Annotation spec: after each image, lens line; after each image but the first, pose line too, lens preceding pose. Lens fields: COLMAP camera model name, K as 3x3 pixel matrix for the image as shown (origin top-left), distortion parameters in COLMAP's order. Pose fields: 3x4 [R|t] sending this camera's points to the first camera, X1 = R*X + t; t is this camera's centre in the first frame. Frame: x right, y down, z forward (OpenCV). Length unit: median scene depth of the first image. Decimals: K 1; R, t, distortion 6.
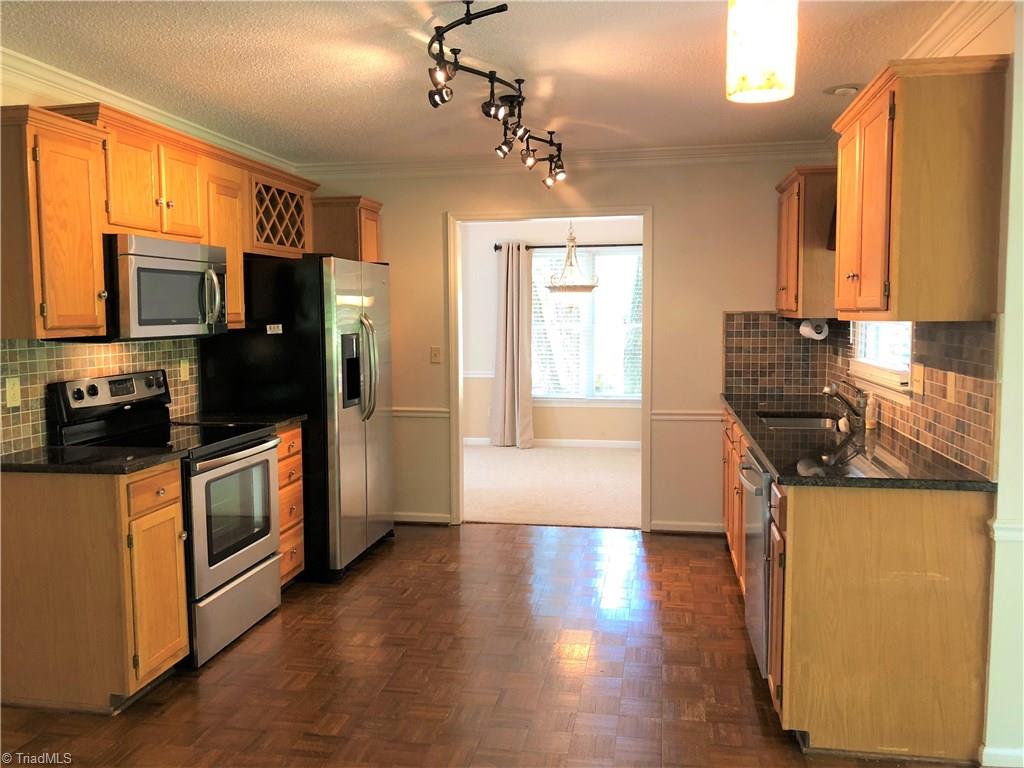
lens RADIAL K [[836.9, 0, 507.4], [0, 836.9, 380.6], [0, 0, 1]] dist [0.006216, -0.016320]
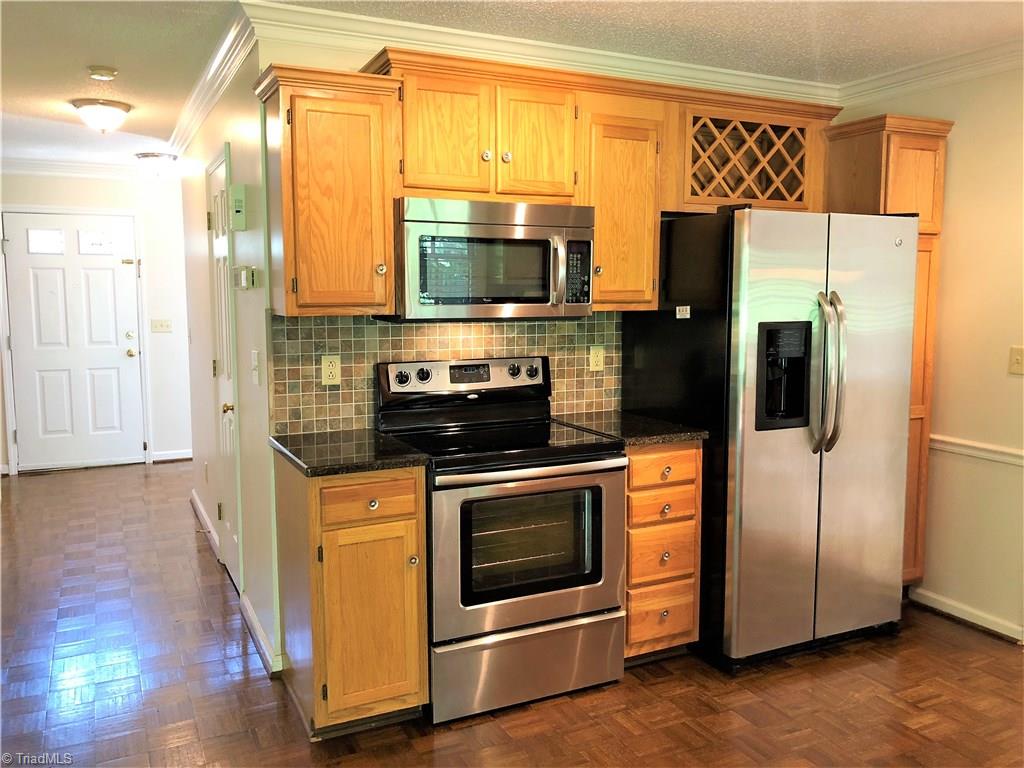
lens RADIAL K [[824.1, 0, 512.9], [0, 824.1, 375.8], [0, 0, 1]] dist [0.016206, 0.000210]
pose [[0.592677, 0.087630, -0.800659, 0.240787], [-0.070036, 0.995906, 0.057156, -0.038785], [0.802389, 0.022200, 0.596388, 0.470310]]
